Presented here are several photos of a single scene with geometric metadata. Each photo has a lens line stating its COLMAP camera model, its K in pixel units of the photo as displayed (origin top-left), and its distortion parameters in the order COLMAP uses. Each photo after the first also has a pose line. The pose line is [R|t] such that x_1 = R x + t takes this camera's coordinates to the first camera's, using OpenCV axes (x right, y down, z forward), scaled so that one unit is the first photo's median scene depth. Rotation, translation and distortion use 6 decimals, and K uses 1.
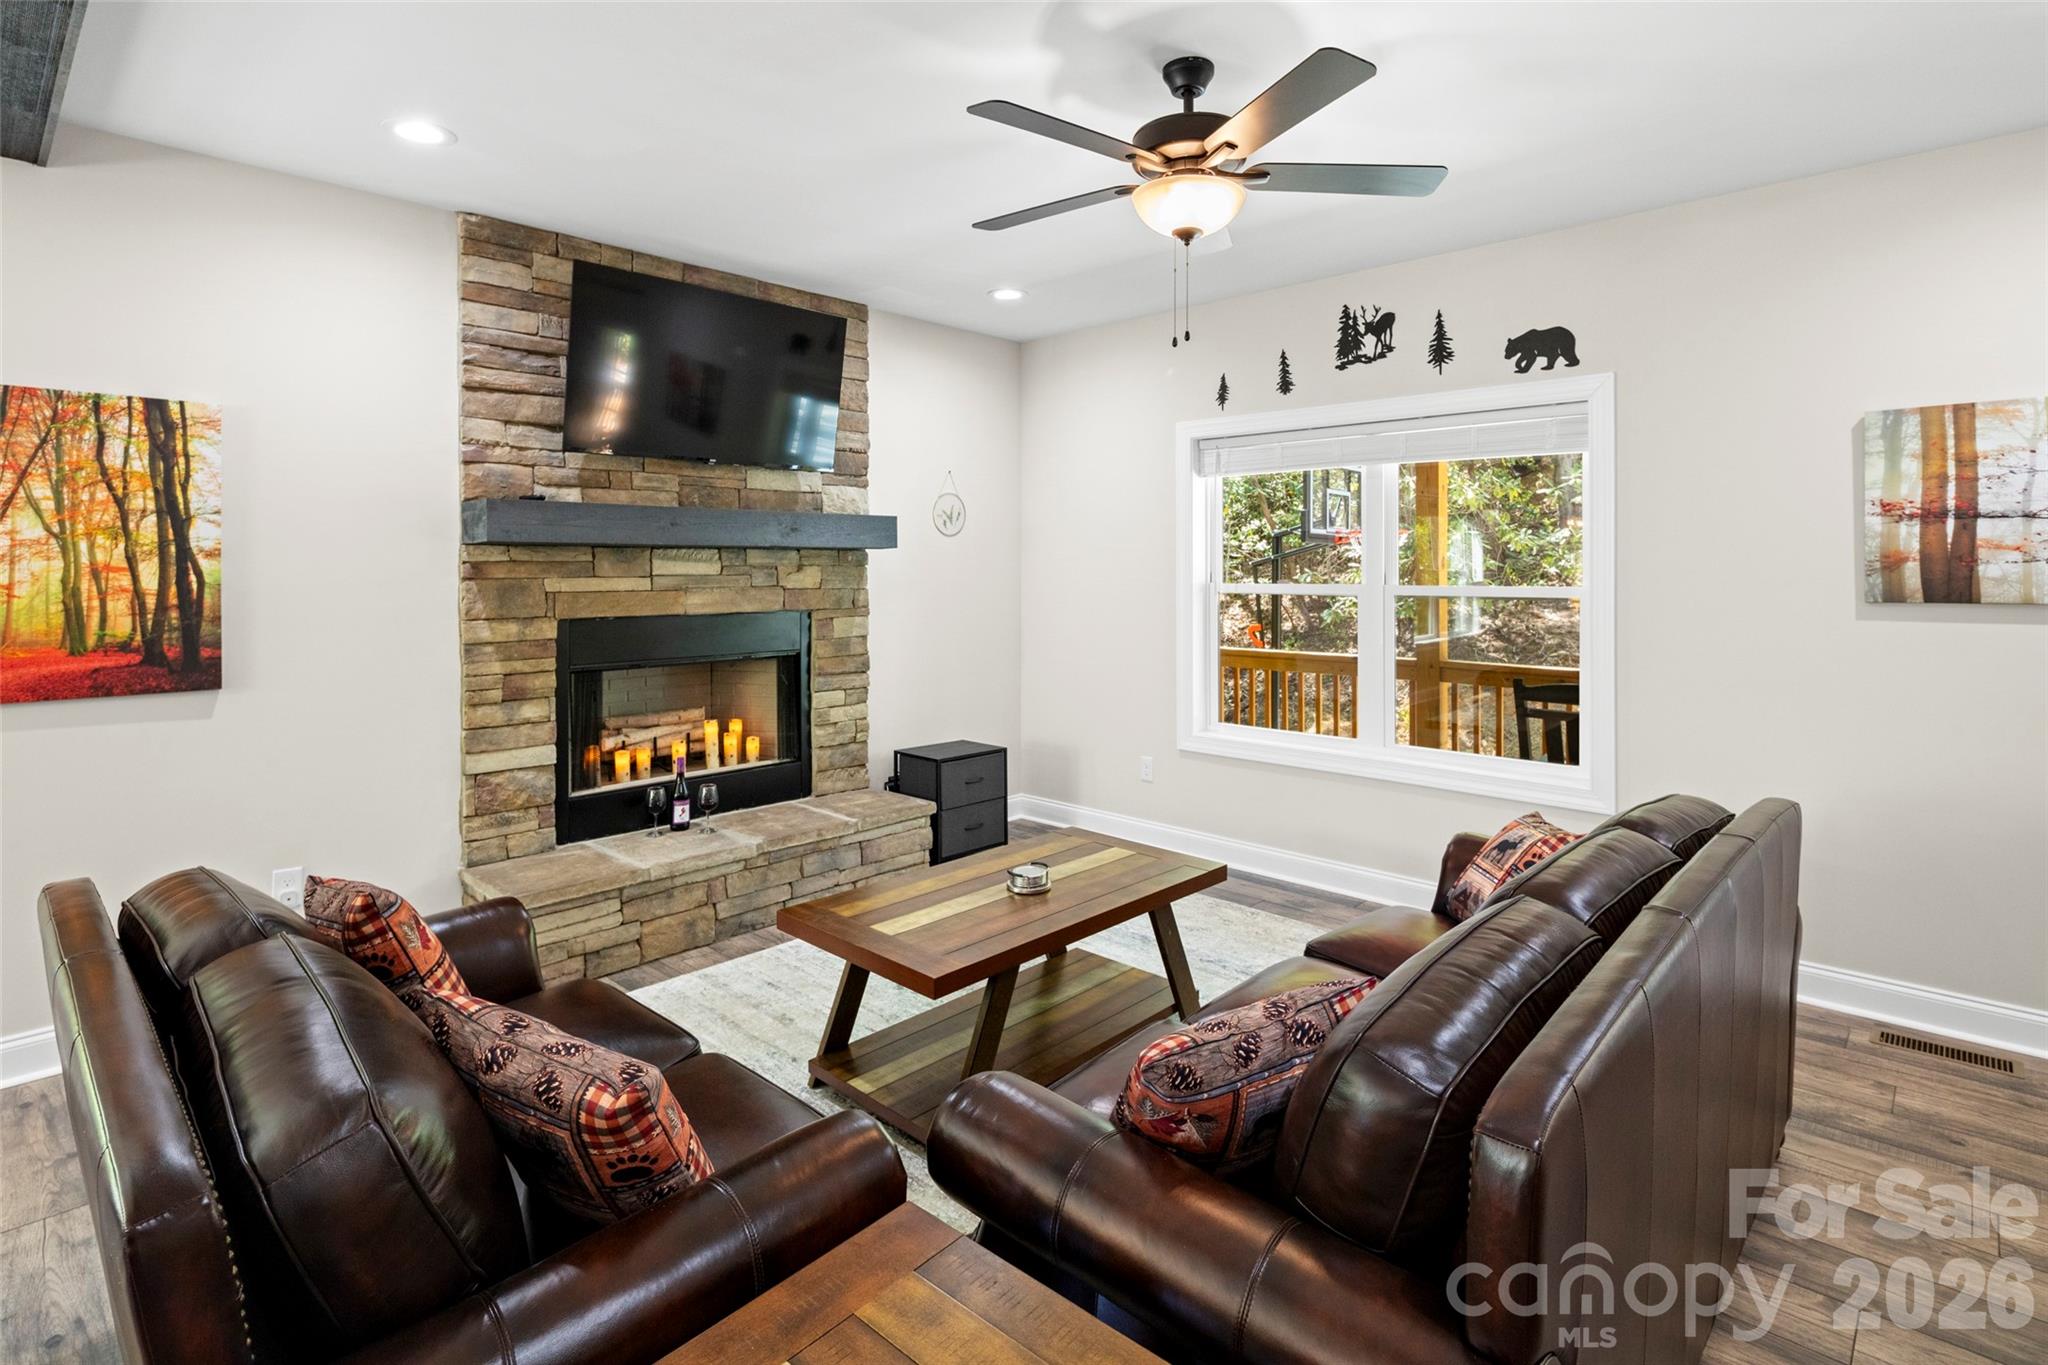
lens RADIAL K [[997.2, 0, 1068.0], [0, 997.2, 574.4], [0, 0, 1]] dist [0.000006, -0.005051]
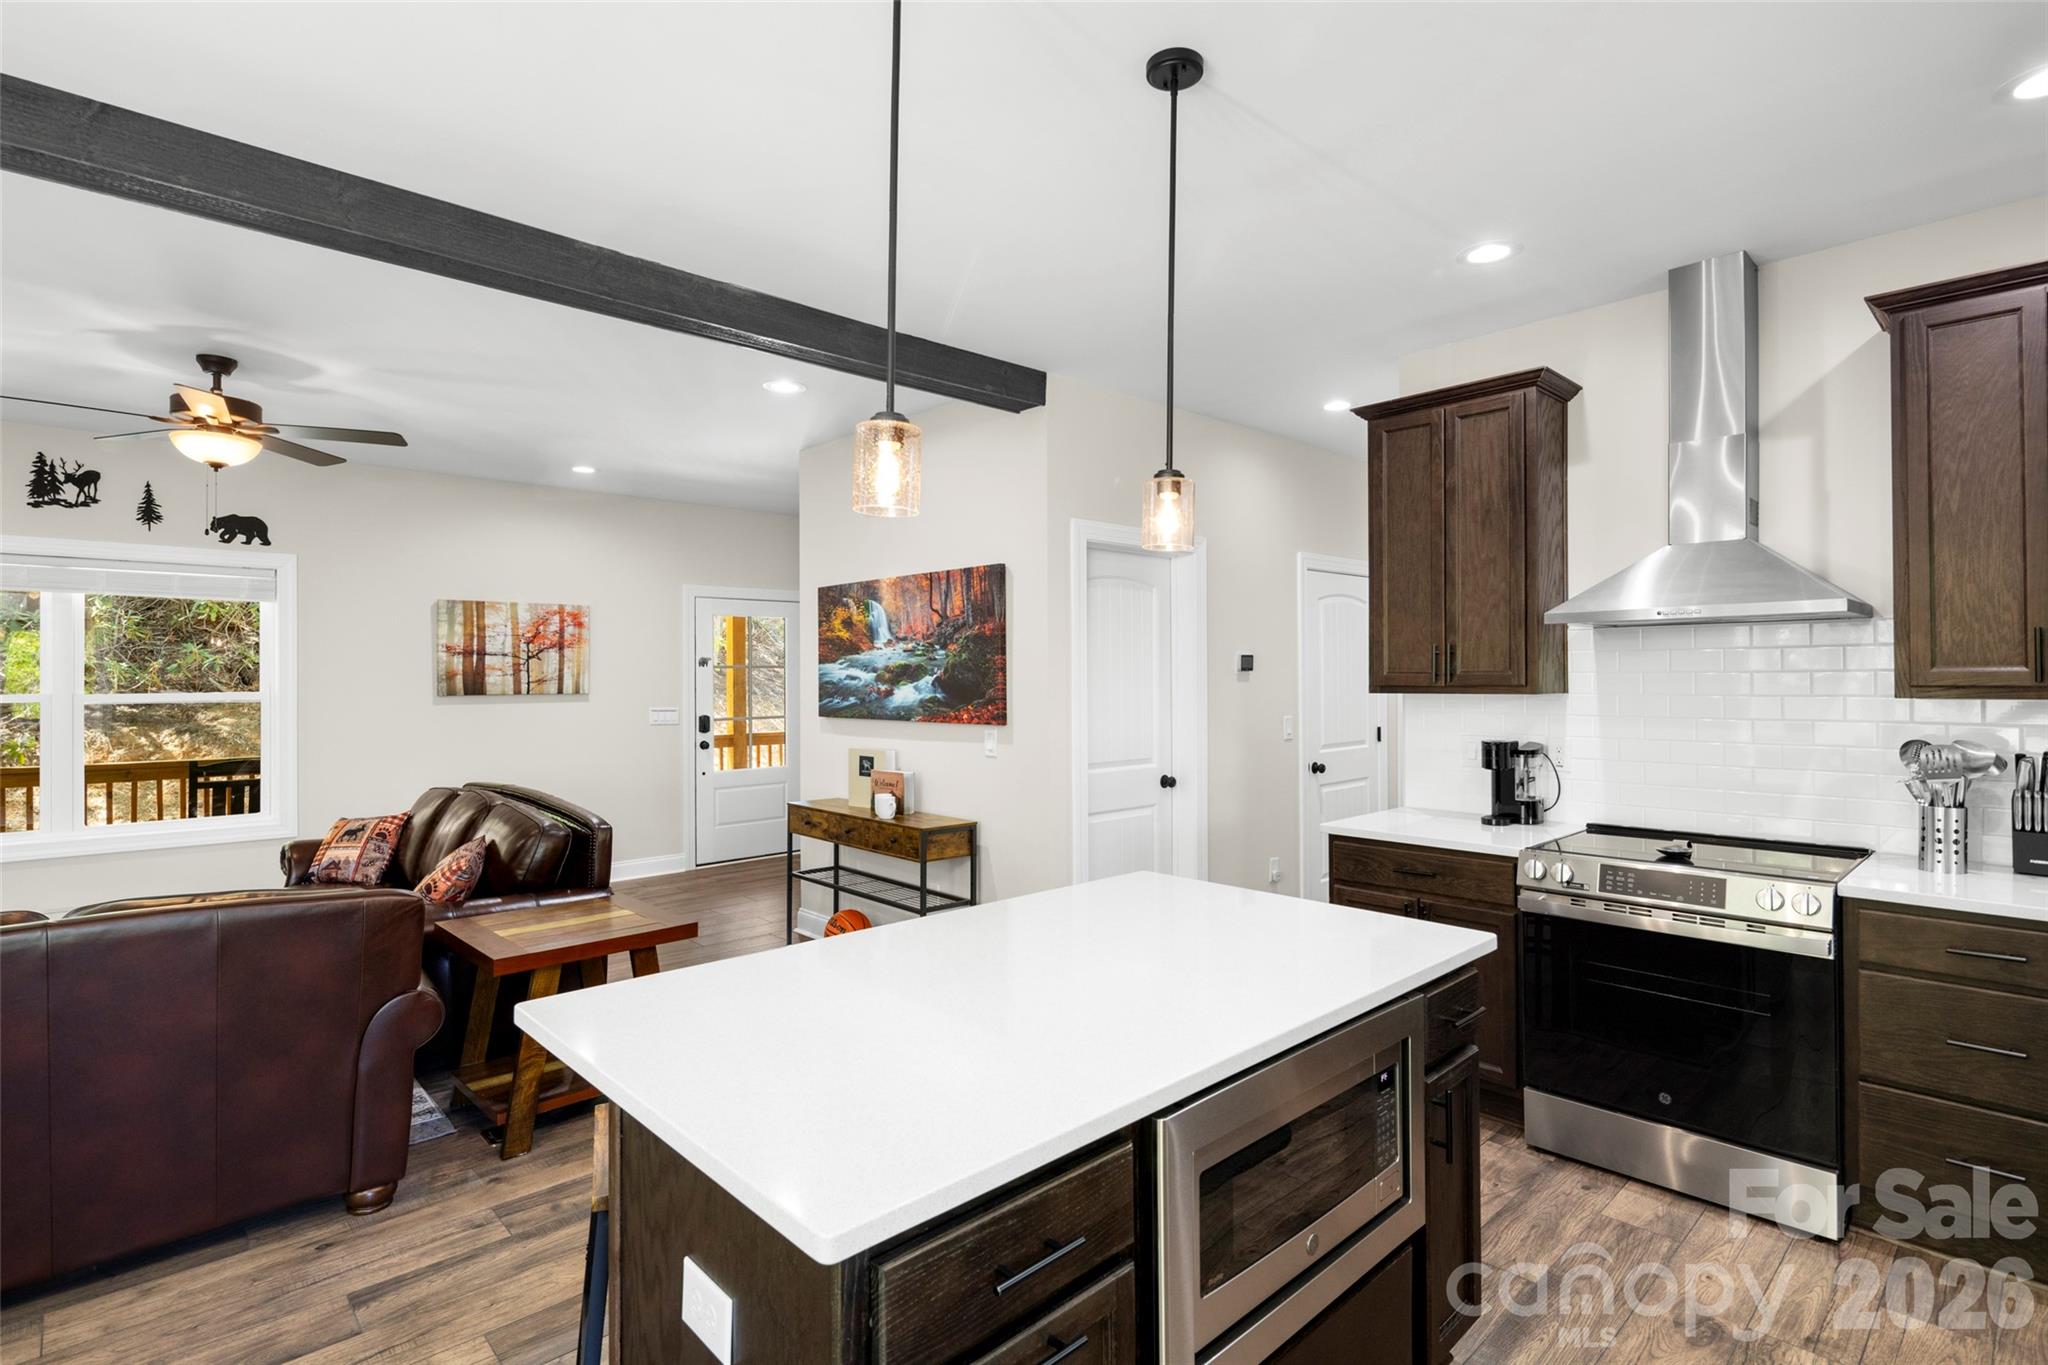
lens RADIAL K [[997.2, 0, 1019.9], [0, 997.2, 670.7], [0, 0, 1]] dist [0.000006, -0.005051]
pose [[0.079065, 0.005198, 0.996856, -0.883652], [0.009852, 0.999933, -0.005996, 0.000772], [-0.996821, 0.010295, 0.079009, -0.248251]]
